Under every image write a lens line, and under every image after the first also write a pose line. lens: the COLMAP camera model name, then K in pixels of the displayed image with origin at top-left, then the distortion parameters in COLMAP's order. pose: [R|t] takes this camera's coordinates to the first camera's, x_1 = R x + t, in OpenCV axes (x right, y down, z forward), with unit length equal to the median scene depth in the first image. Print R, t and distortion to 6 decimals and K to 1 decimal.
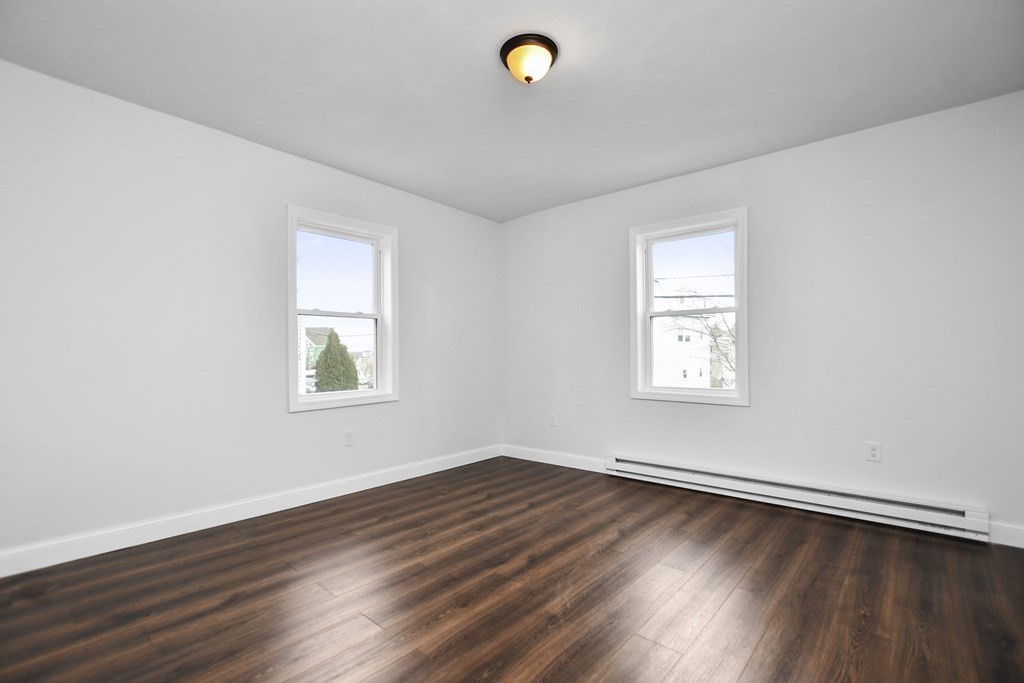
lens RADIAL K [[458.5, 0, 497.5], [0, 458.5, 349.4], [0, 0, 1]] dist [-0.011785, 0.005391]
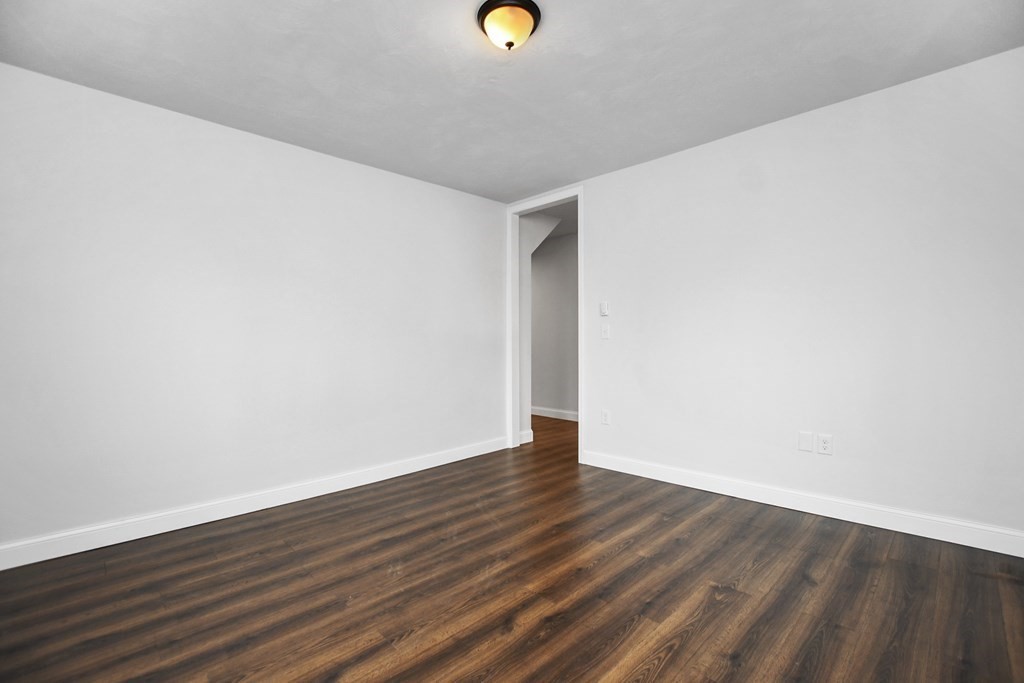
lens RADIAL K [[458.5, 0, 497.6], [0, 458.5, 342.7], [0, 0, 1]] dist [-0.011785, 0.005391]
pose [[-0.997487, 0.014076, 0.069433, 0.031963], [0.013818, 0.999896, -0.004202, 0.003759], [-0.069484, -0.003232, -0.997578, 1.606486]]
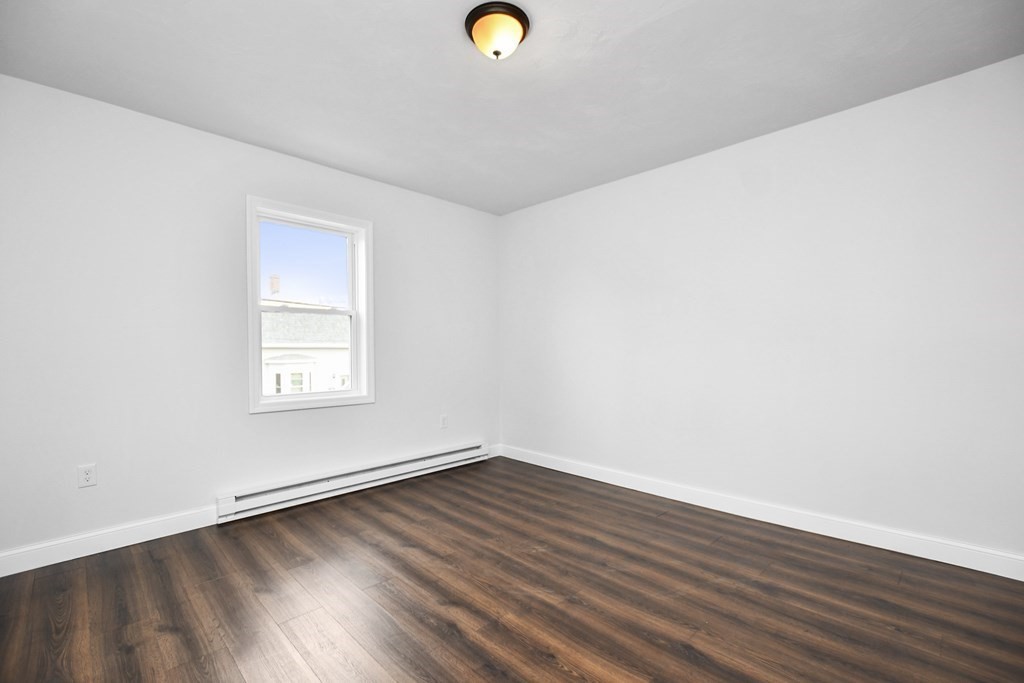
lens RADIAL K [[458.5, 0, 510.5], [0, 458.5, 348.2], [0, 0, 1]] dist [-0.011785, 0.005391]
pose [[0.057301, 0.000737, 0.998357, -0.700215], [-0.007161, 0.999974, -0.000327, -0.011445], [-0.998331, -0.007131, 0.057304, 0.776883]]
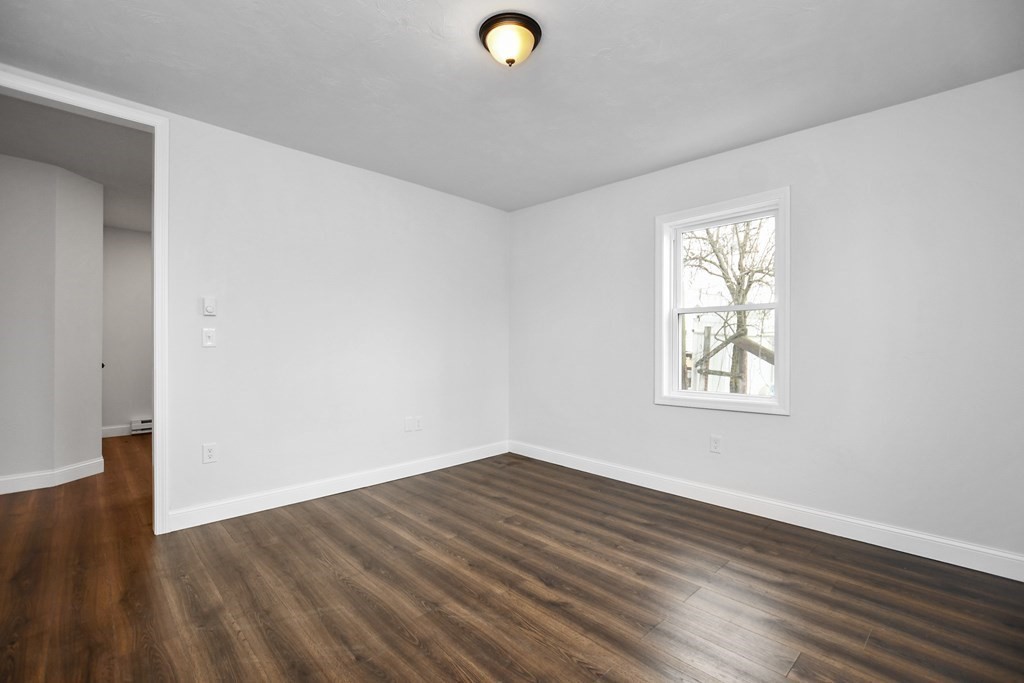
lens RADIAL K [[458.5, 0, 515.7], [0, 458.5, 347.9], [0, 0, 1]] dist [-0.011785, 0.005391]
pose [[-0.058720, 0.013481, -0.998183, 0.836071], [0.005686, 0.999897, 0.013170, -0.019476], [0.998258, -0.004902, -0.058791, 0.896305]]
